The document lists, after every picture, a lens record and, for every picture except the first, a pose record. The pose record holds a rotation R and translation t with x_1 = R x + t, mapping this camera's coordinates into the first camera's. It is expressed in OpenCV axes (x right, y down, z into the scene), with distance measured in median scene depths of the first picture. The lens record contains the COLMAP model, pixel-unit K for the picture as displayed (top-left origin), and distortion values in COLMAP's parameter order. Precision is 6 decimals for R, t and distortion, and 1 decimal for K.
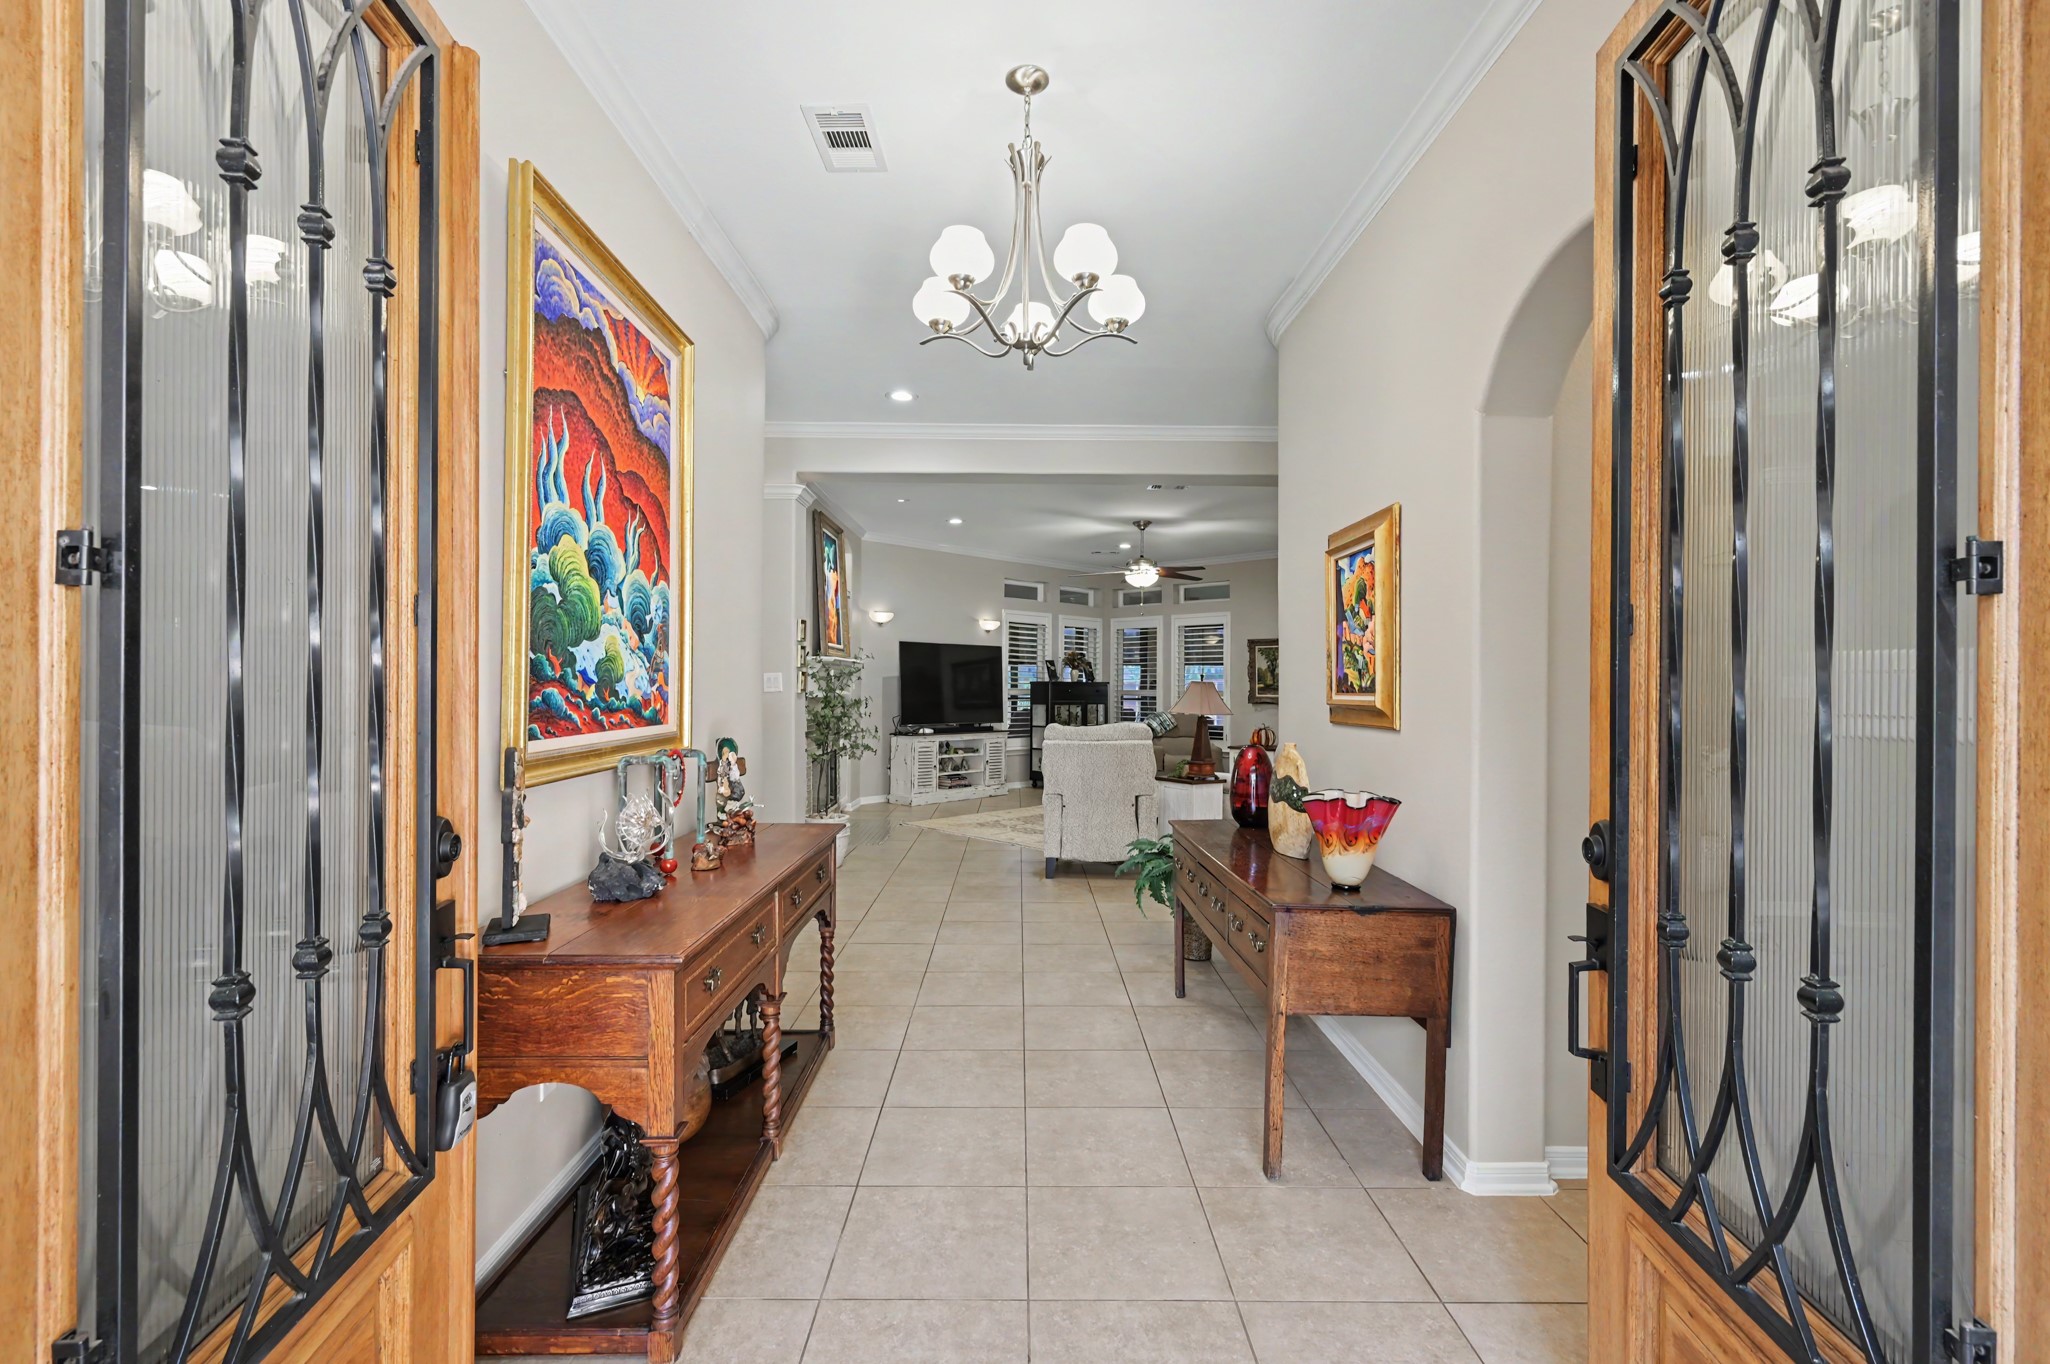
lens RADIAL K [[878.6, 0, 1030.0], [0, 878.6, 679.2], [0, 0, 1]] dist [0.000884, 0.000186]
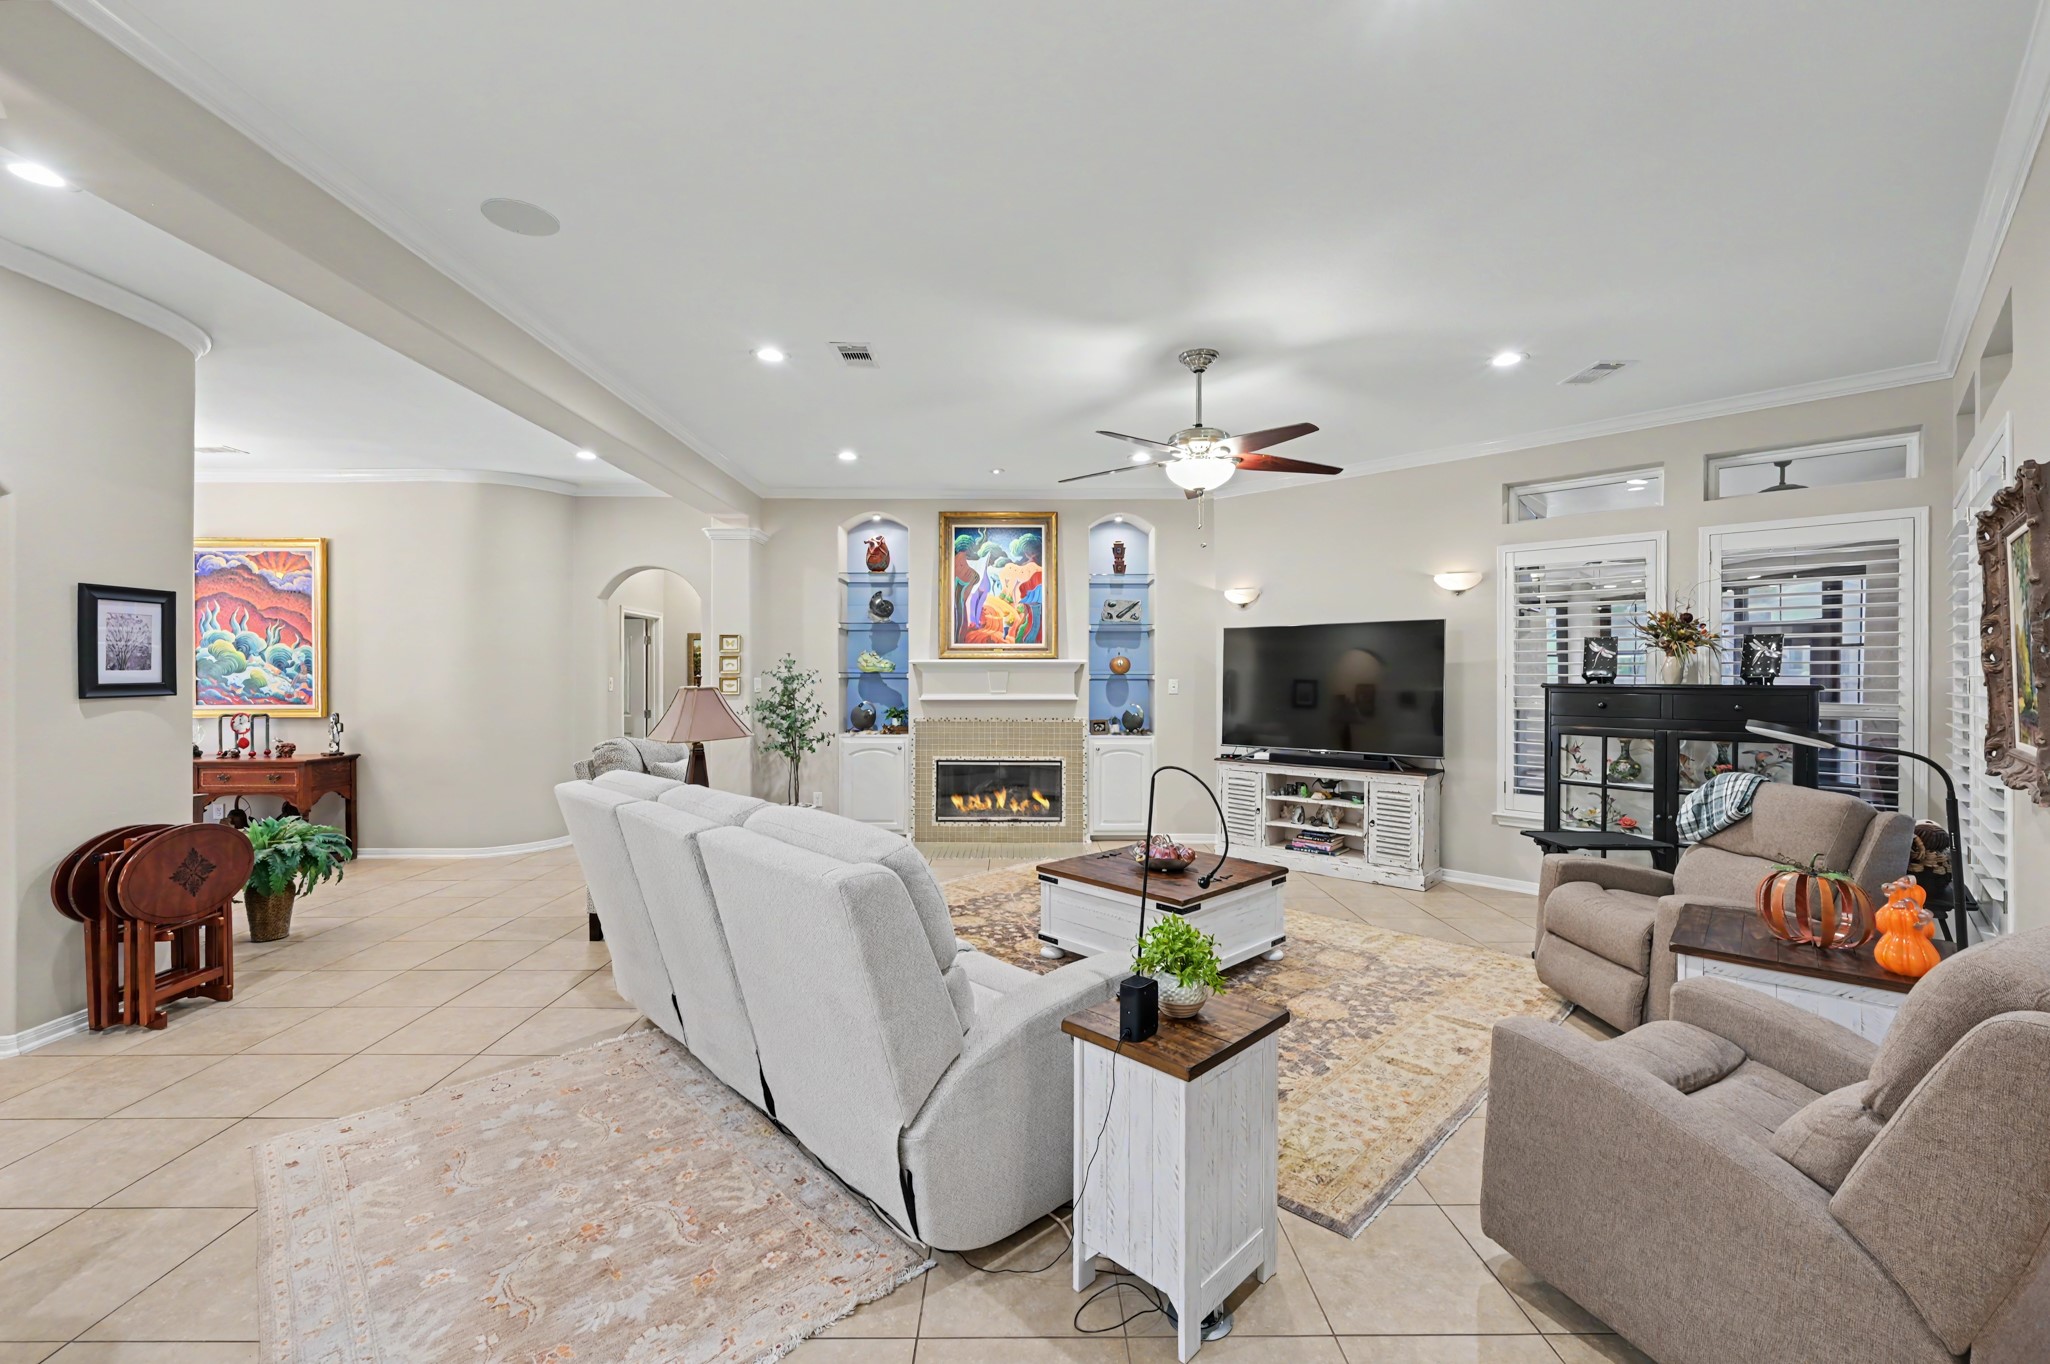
lens RADIAL K [[843.0, 0, 1030.5], [0, 843.0, 678.3], [0, 0, 1]] dist [0.000179, 0.000474]
pose [[-0.003490, -0.005995, -0.999976, 0.532390], [0.003184, 0.999977, -0.006006, 0.001837], [0.999989, -0.003205, -0.003471, 0.812930]]
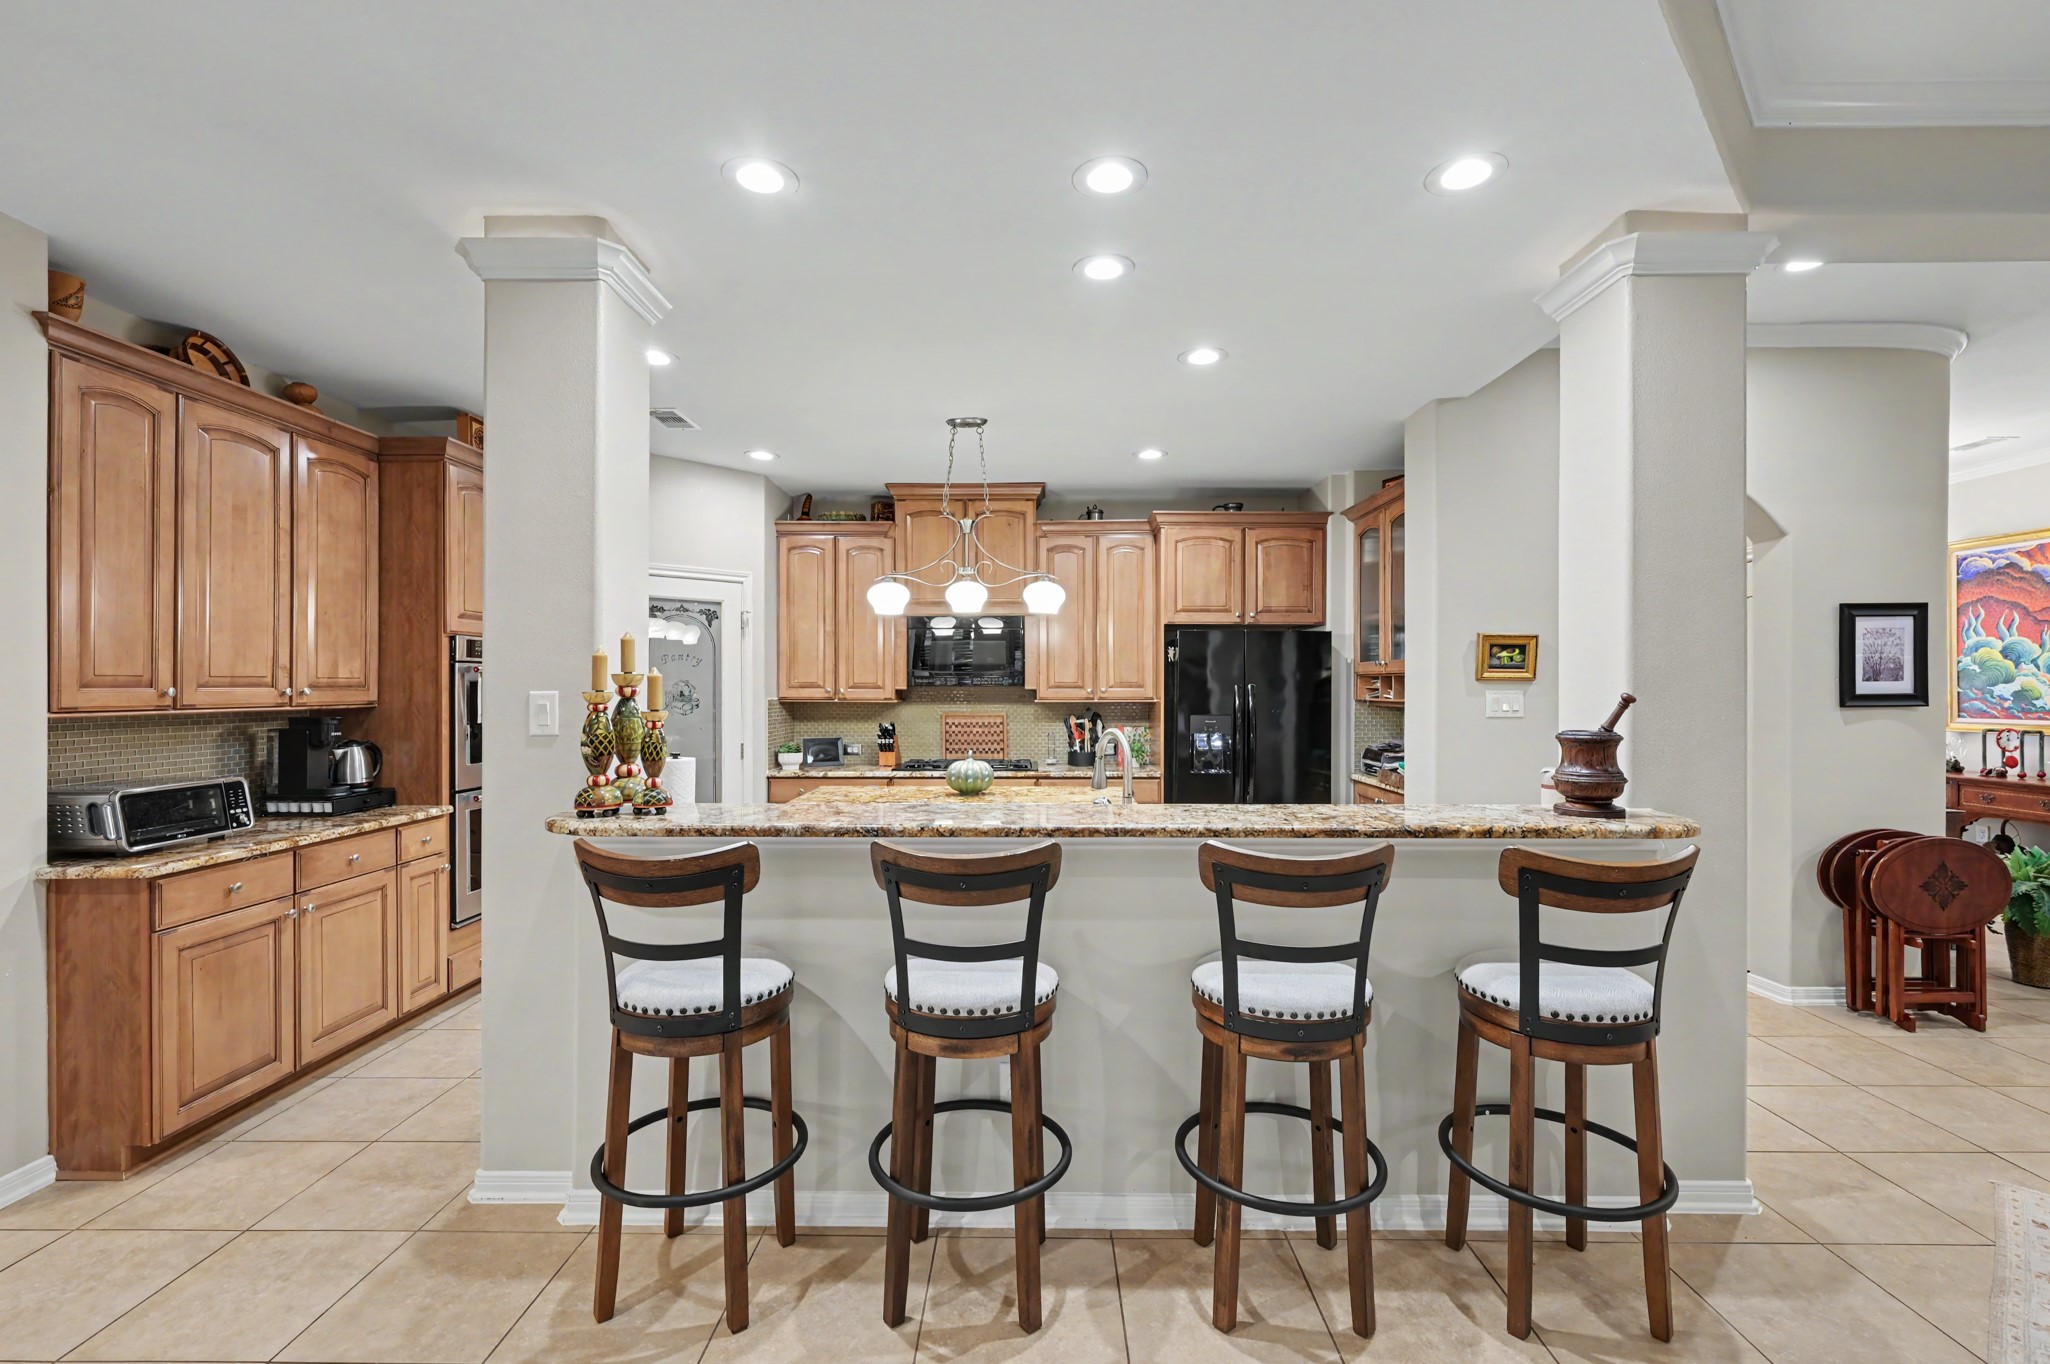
lens RADIAL K [[894.3, 0, 1021.1], [0, 894.3, 688.4], [0, 0, 1]] dist [0.000381, 0.000283]
pose [[-0.999565, -0.009003, 0.028089, 0.549837], [-0.009046, 0.999958, -0.001384, 0.002232], [-0.028075, -0.001638, -0.999604, 0.839948]]
